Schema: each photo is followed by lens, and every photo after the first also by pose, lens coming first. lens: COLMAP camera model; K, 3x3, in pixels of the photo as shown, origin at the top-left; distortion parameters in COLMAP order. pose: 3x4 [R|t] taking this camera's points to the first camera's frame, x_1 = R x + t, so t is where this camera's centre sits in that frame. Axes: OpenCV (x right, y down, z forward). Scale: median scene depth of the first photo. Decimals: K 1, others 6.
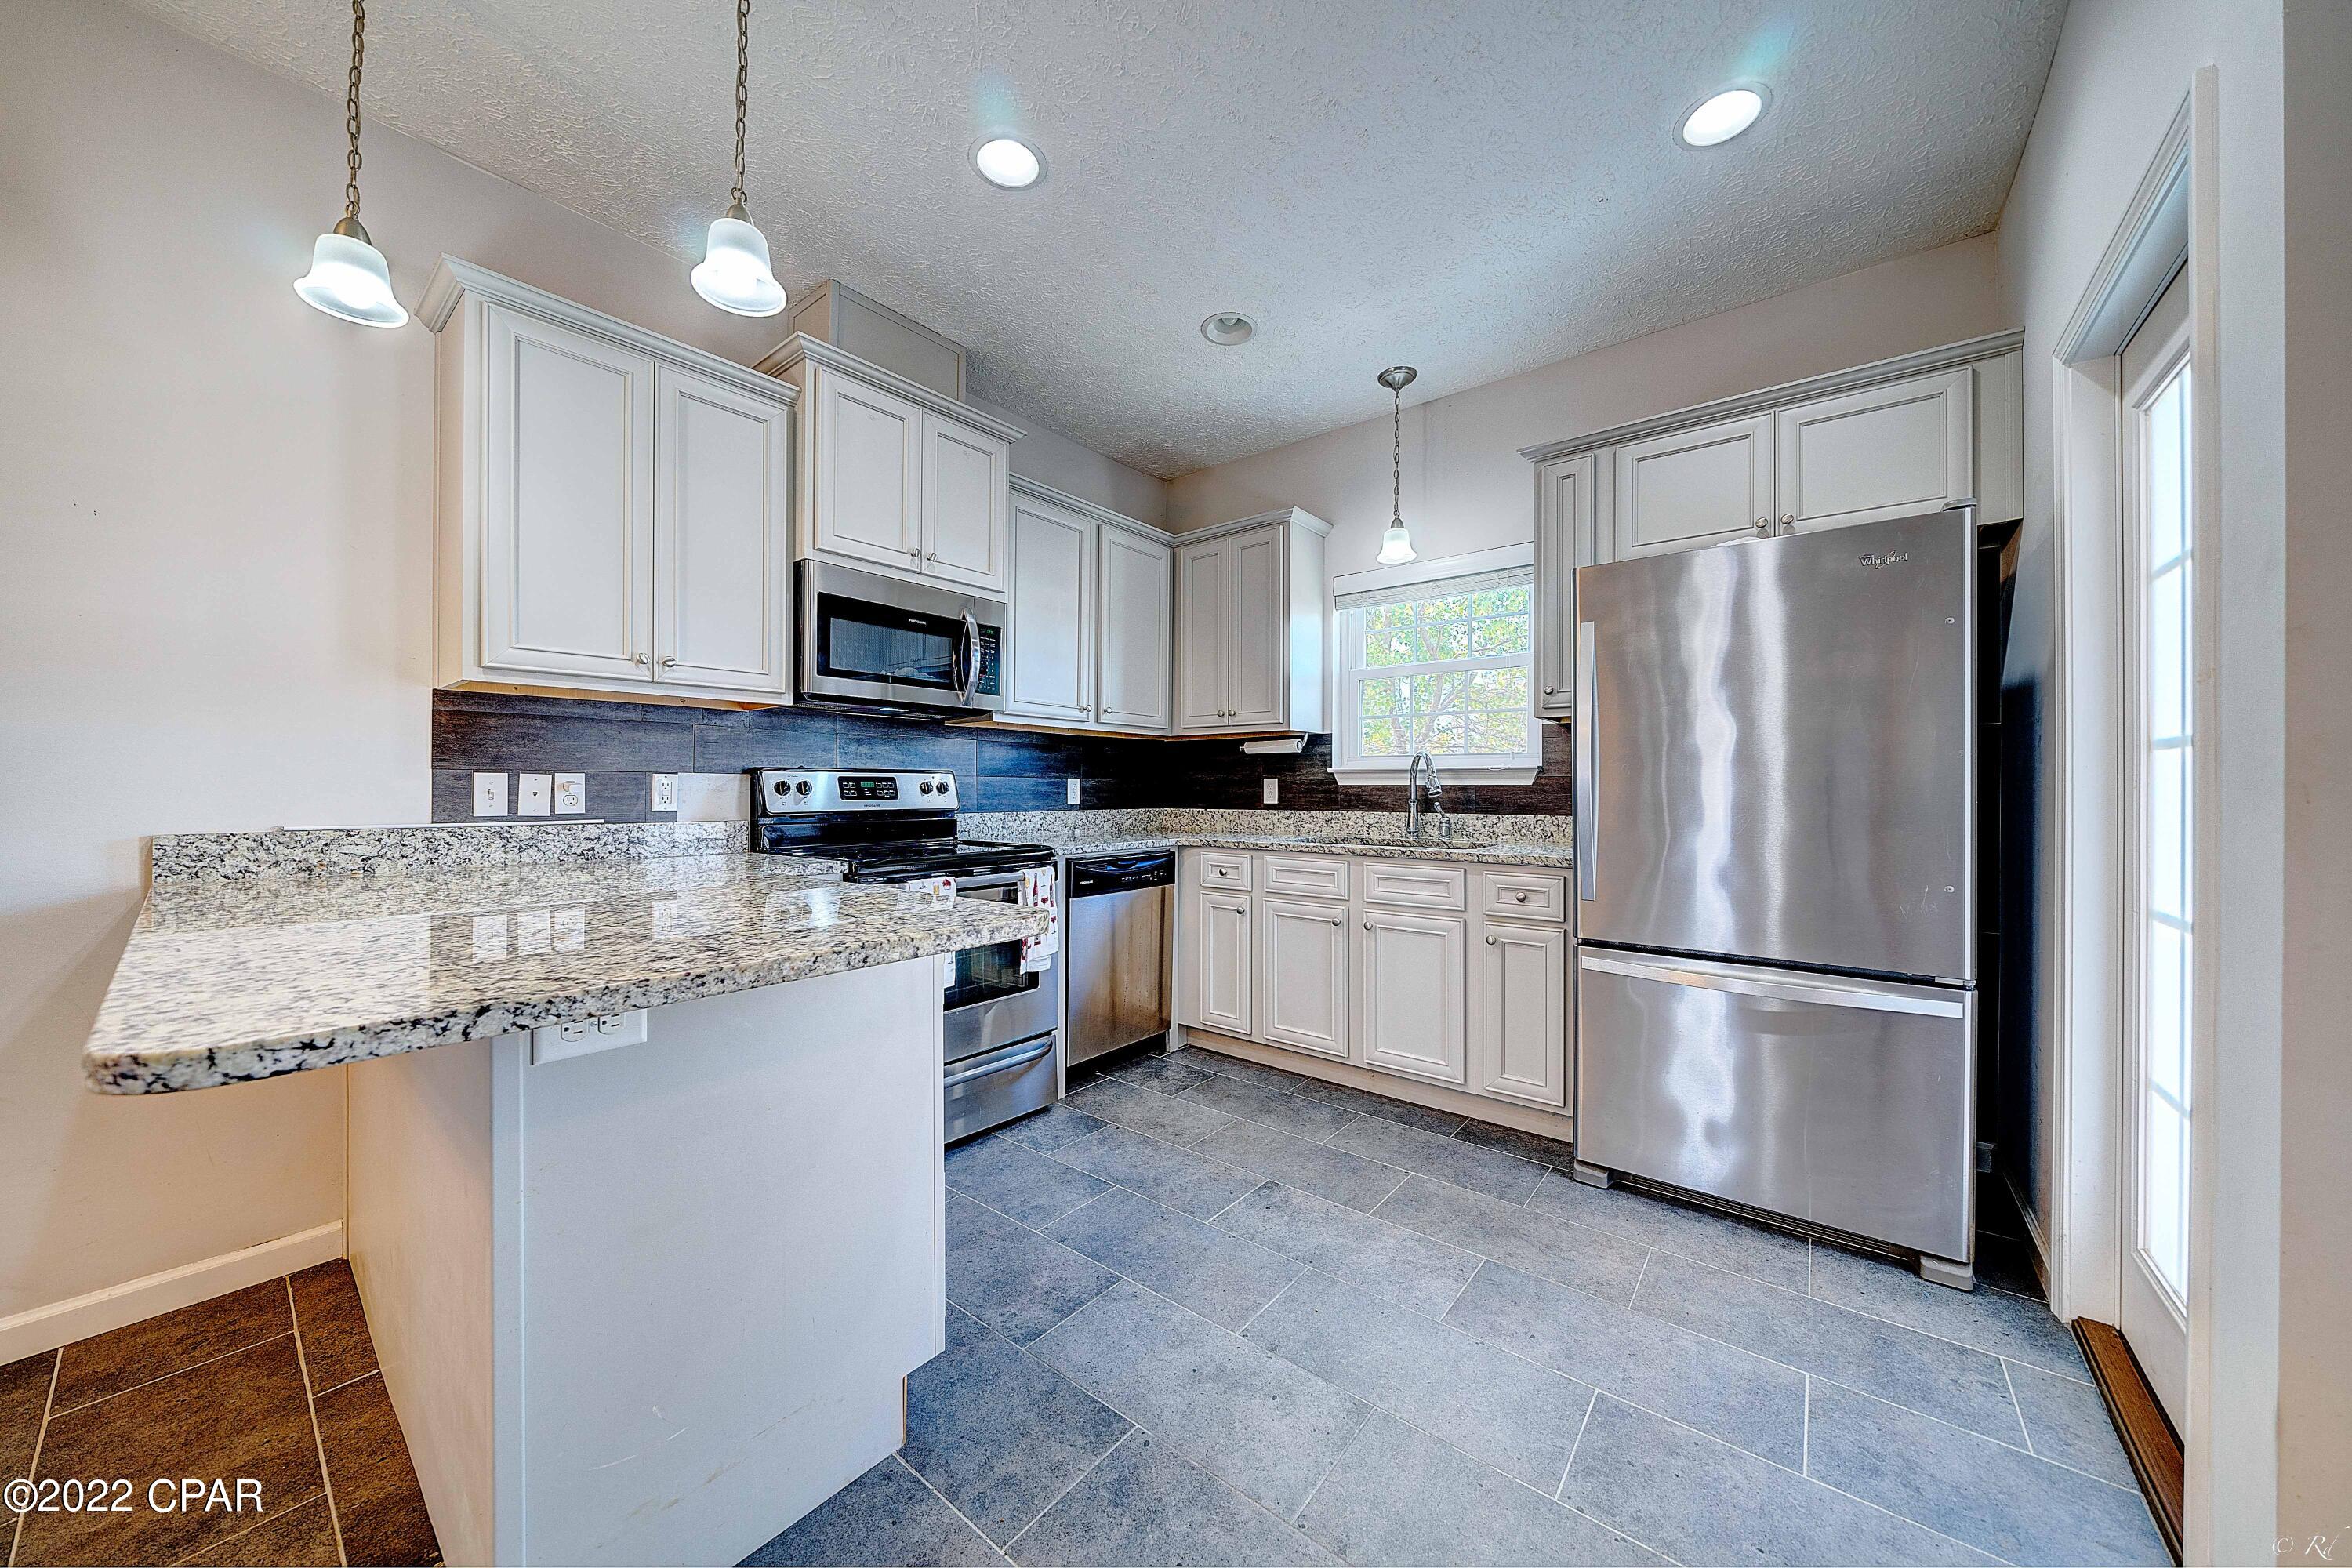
lens RADIAL K [[801.6, 0, 1177.2], [0, 801.6, 787.0], [0, 0, 1]] dist [-0.006847, 0.000601]
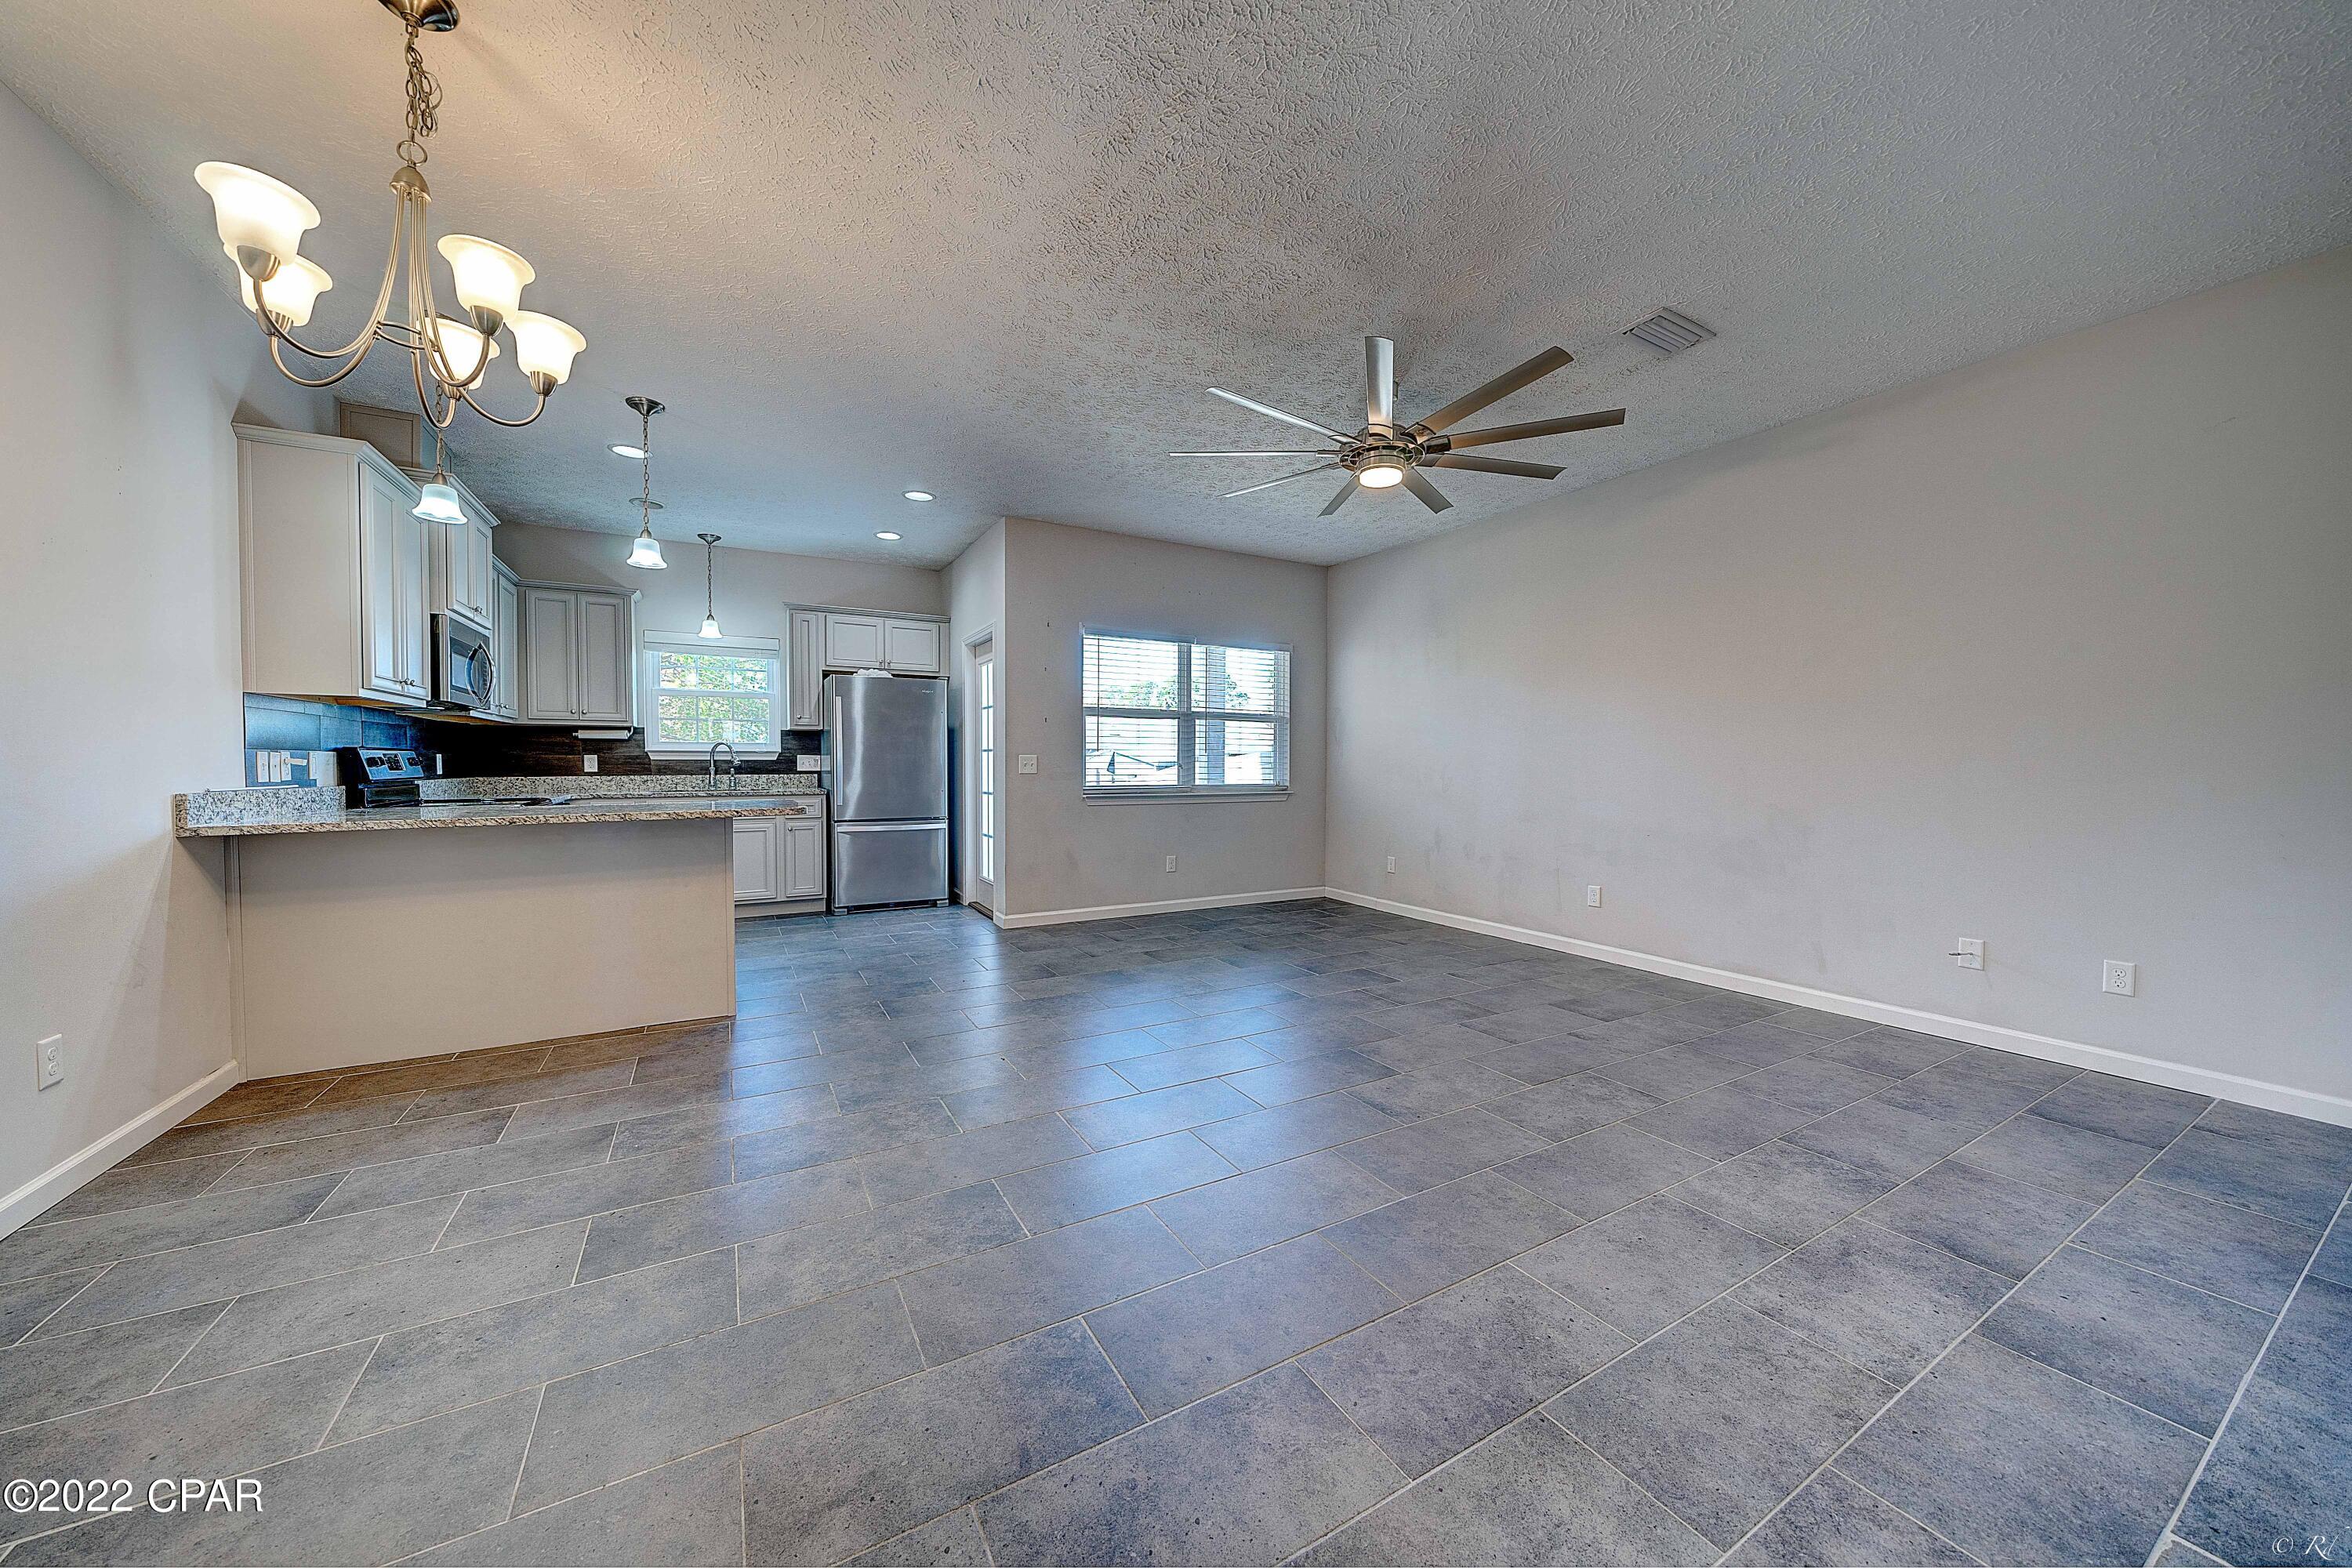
lens RADIAL K [[801.6, 0, 1173.7], [0, 801.6, 787.1], [0, 0, 1]] dist [-0.006847, 0.000601]
pose [[0.374355, -0.030859, 0.926772, -1.089383], [-0.000808, 0.999435, 0.033605, -0.002014], [-0.927285, -0.013329, 0.374119, -0.710979]]
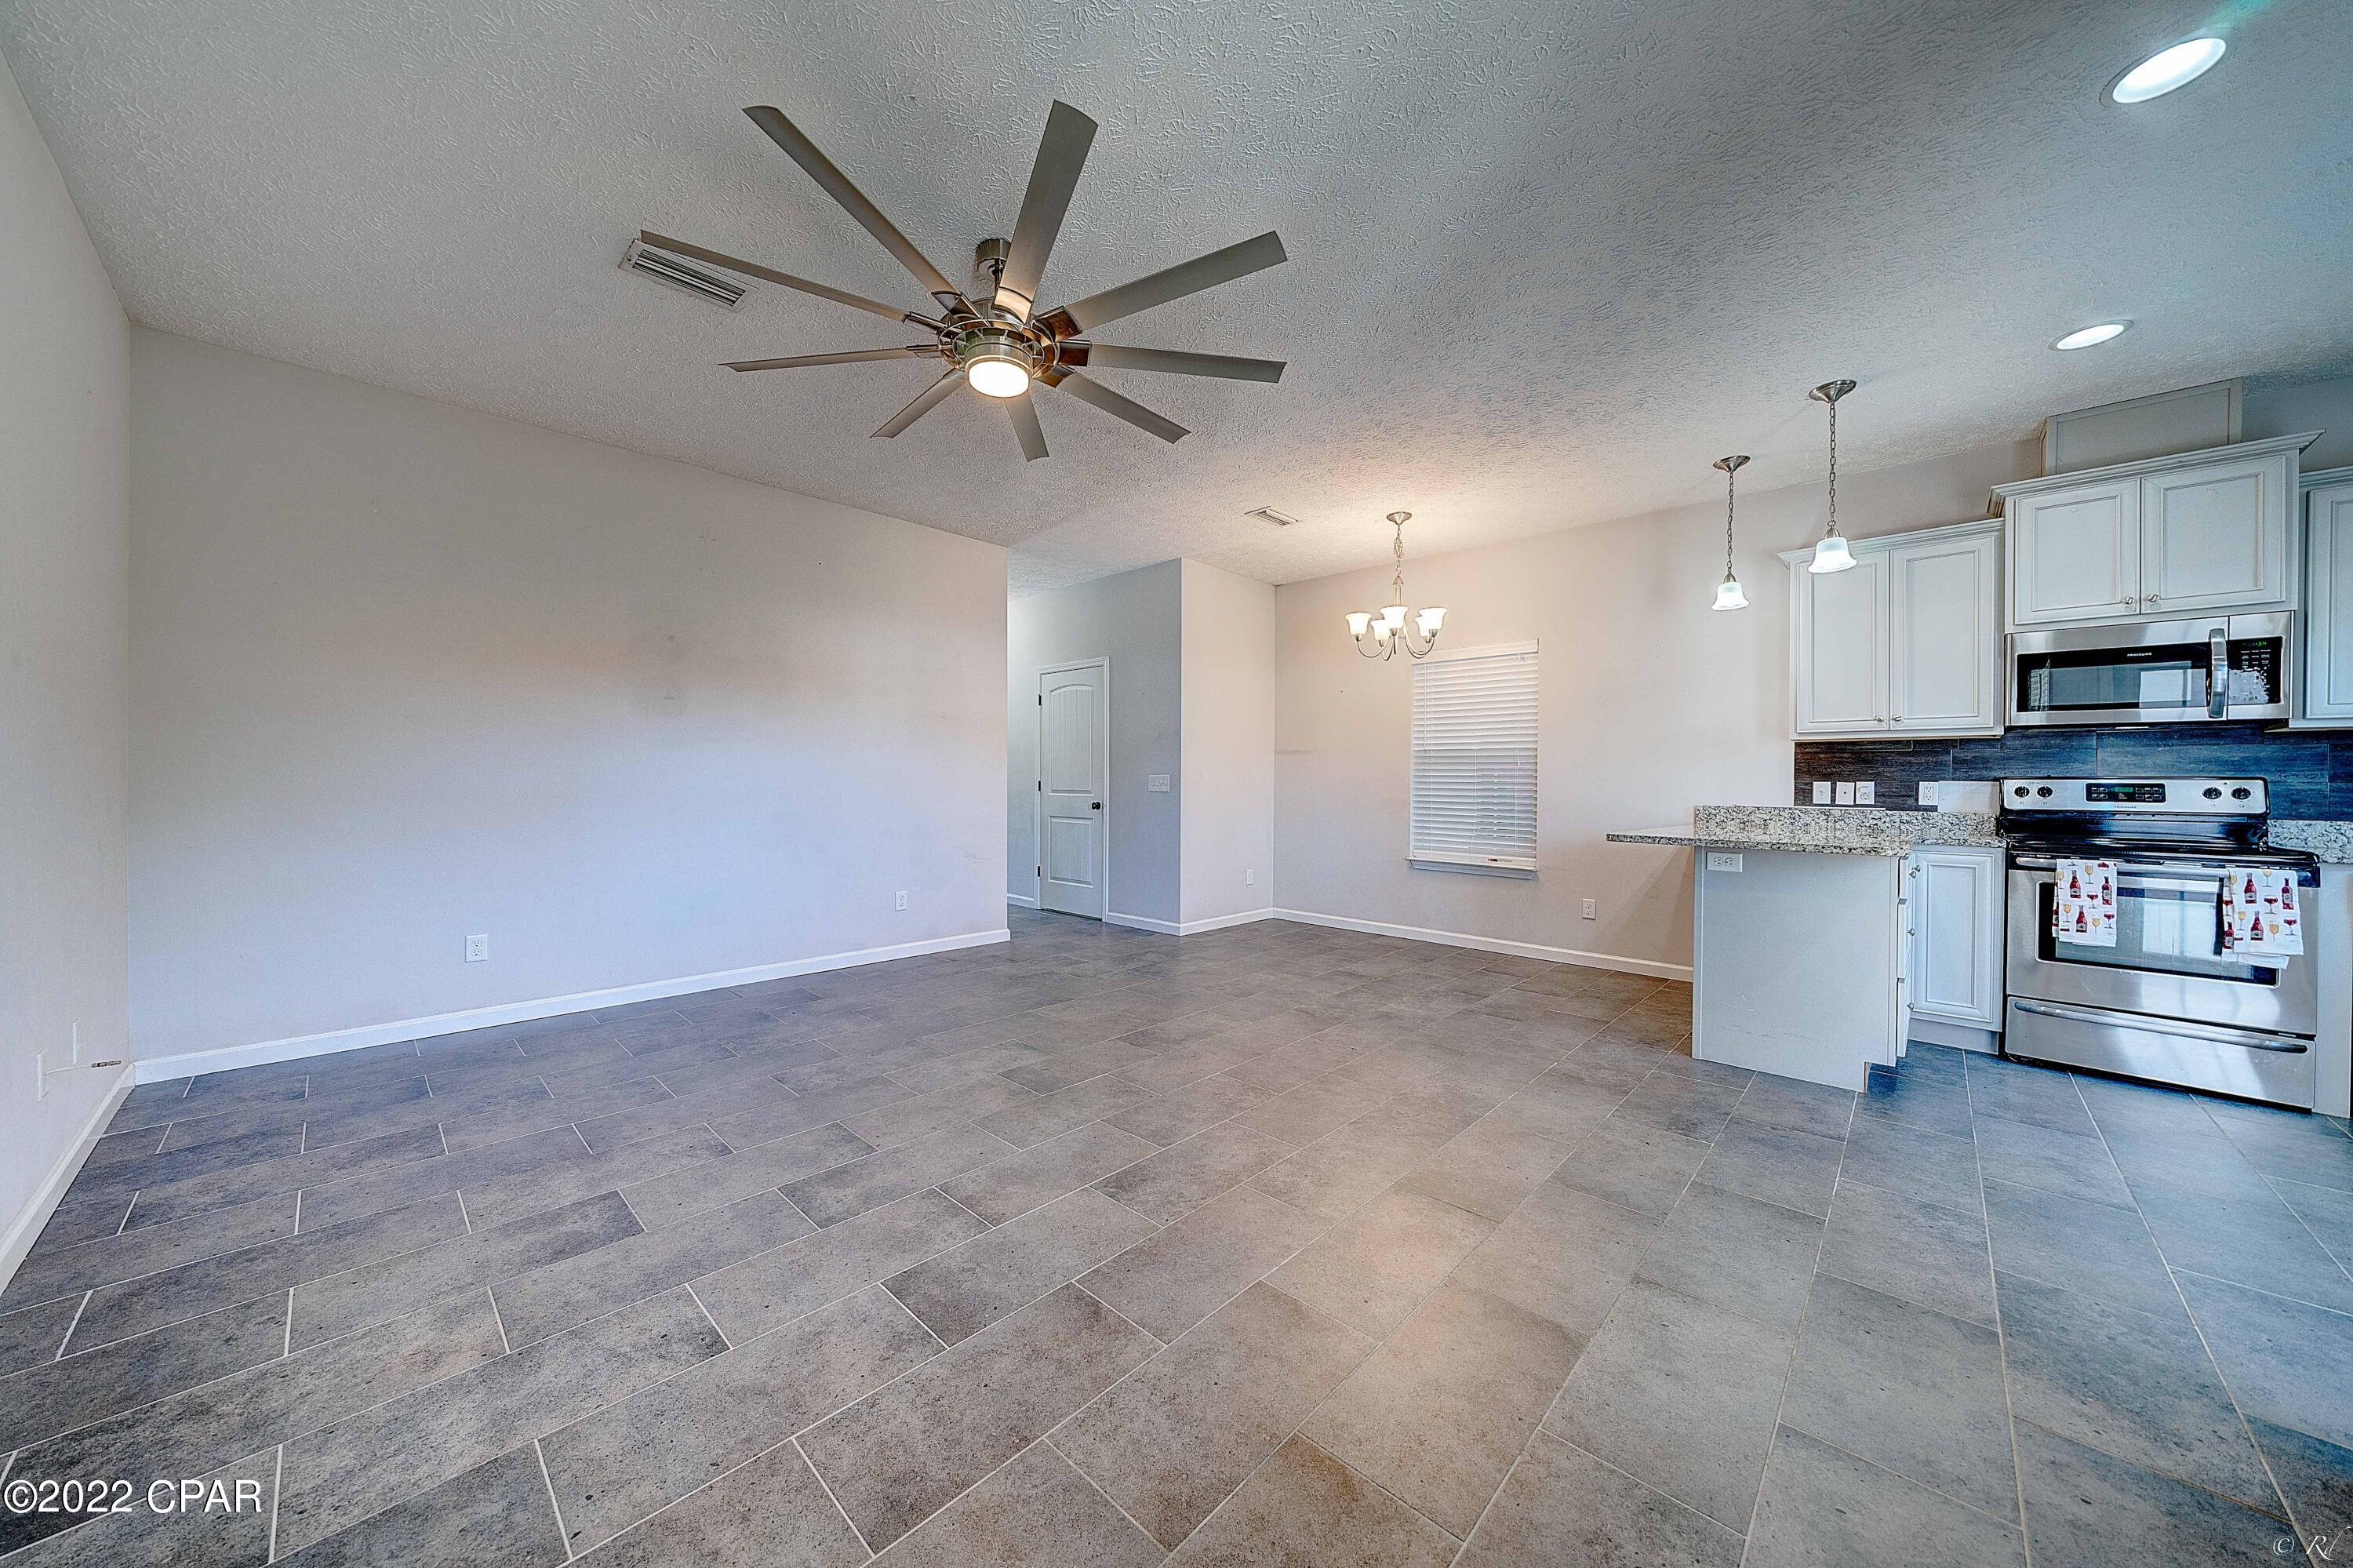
lens RADIAL K [[801.9, 0, 1176.8], [0, 801.9, 784.6], [0, 0, 1]] dist [-0.006847, 0.000601]
pose [[-0.082428, -0.001321, -0.996596, 0.873753], [-0.009713, 0.999953, -0.000522, 0.004008], [0.996550, 0.009637, -0.082437, -0.304362]]
